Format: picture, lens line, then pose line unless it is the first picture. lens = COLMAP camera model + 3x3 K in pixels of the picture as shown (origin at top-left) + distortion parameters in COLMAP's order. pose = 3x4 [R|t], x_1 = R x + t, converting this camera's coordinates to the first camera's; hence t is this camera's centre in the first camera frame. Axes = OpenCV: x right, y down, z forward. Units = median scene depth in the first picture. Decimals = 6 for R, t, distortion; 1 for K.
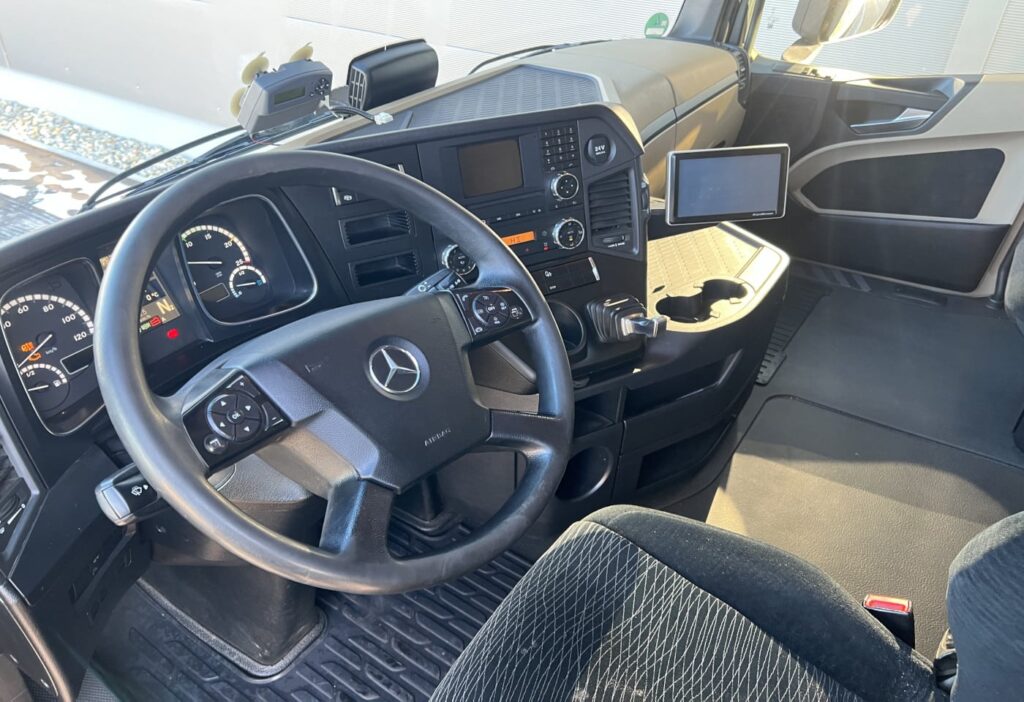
lens RADIAL K [[743.0, 0, 510.0], [0, 743.0, 378.7], [0, 0, 1]] dist [0.056260, -0.044935]
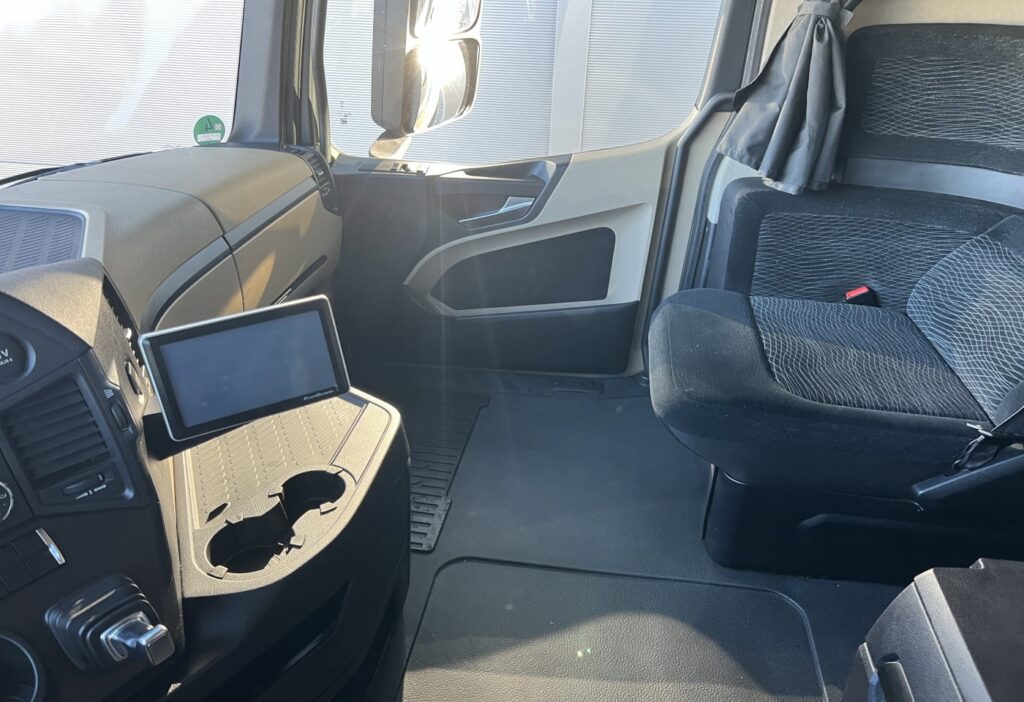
lens RADIAL K [[767.2, 0, 513.3], [0, 767.2, 368.5], [0, 0, 1]] dist [0.053692, -0.048464]
pose [[0.906912, -0.203757, 0.368774, 0.173478], [0.247316, 0.966072, -0.074434, -0.104475], [-0.341096, 0.158709, 0.926534, 0.206045]]
